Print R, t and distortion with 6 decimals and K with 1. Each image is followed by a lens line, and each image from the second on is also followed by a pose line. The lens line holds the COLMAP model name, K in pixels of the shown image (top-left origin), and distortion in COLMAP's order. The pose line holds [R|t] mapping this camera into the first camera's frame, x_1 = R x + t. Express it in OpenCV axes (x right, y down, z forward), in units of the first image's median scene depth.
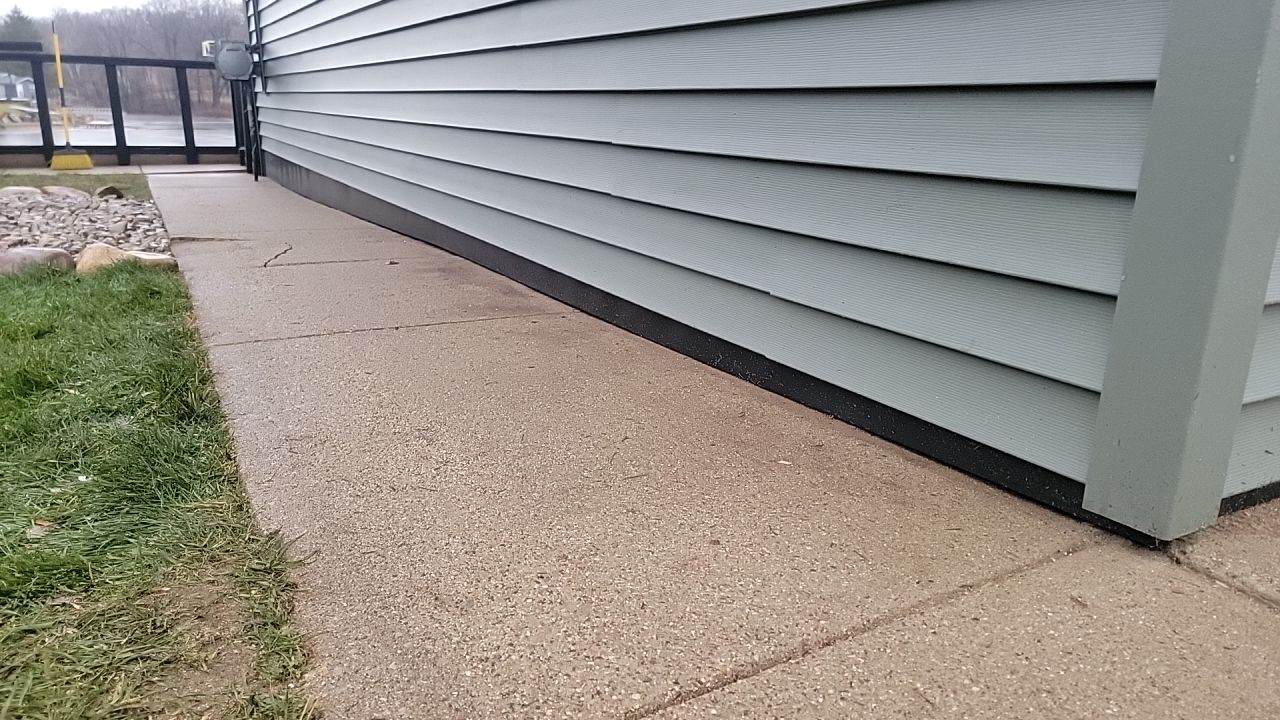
lens RADIAL K [[897.9, 0, 659.0], [0, 897.9, 379.0], [0, 0, 1]] dist [0.134735, -0.130810]
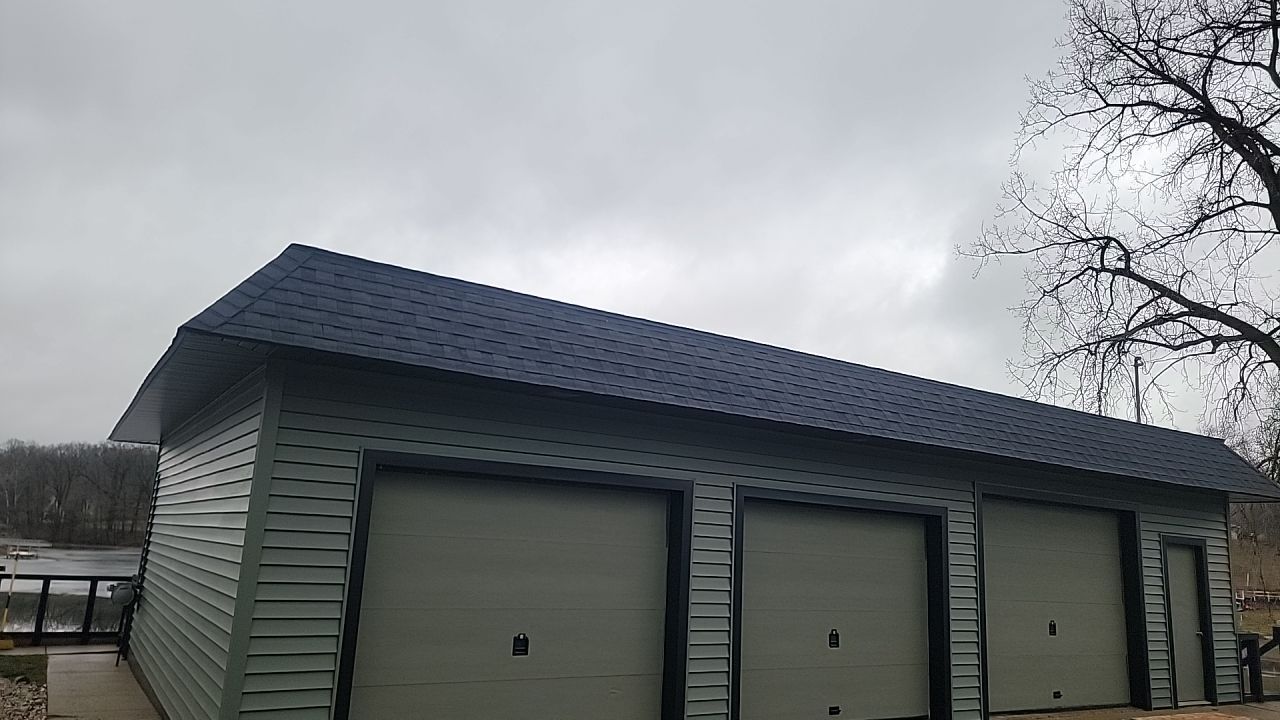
lens RADIAL K [[897.9, 0, 659.0], [0, 897.9, 379.0], [0, 0, 1]] dist [0.134735, -0.130810]
pose [[0.997175, 0.043871, 0.060967, 0.471249], [-0.011594, 0.891868, -0.452146, 0.071299], [-0.074211, 0.450162, 0.889858, -0.899960]]
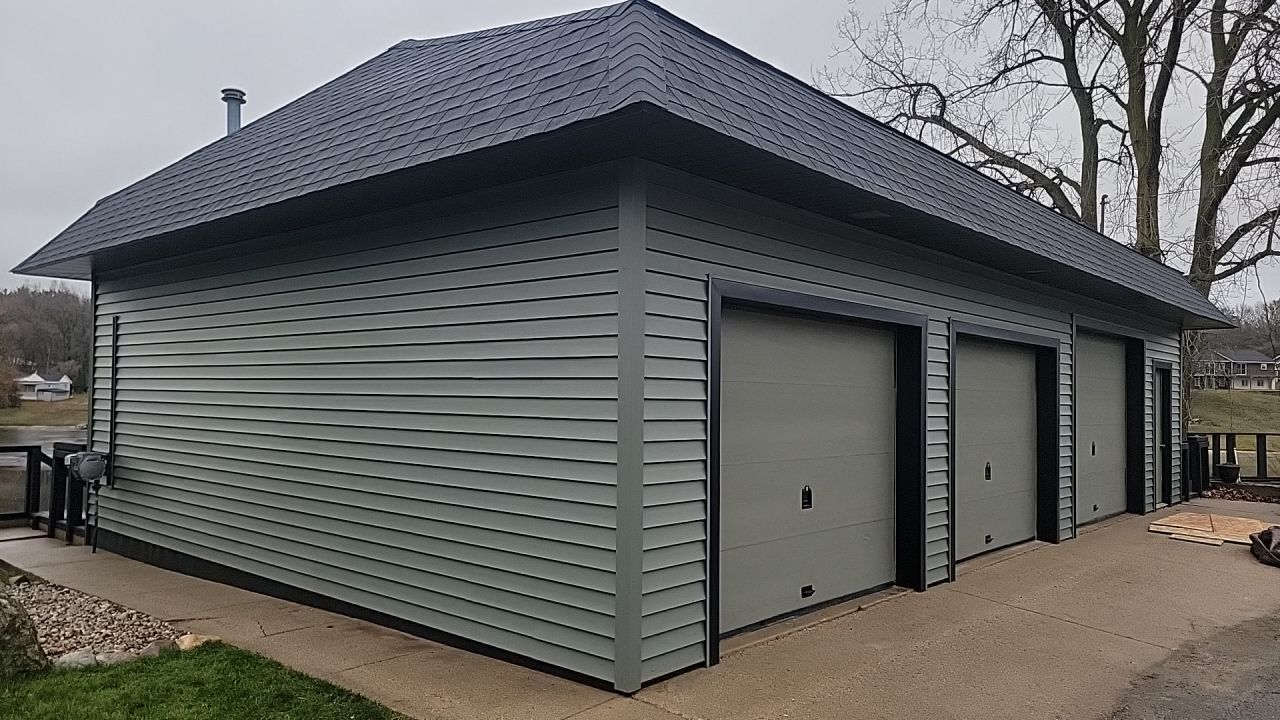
lens RADIAL K [[897.9, 0, 659.0], [0, 897.9, 379.0], [0, 0, 1]] dist [0.134735, -0.130810]
pose [[0.942511, 0.004147, 0.334151, -0.143284], [0.095134, 0.955218, -0.280192, -0.006704], [-0.320349, 0.295873, 0.899909, -0.613180]]
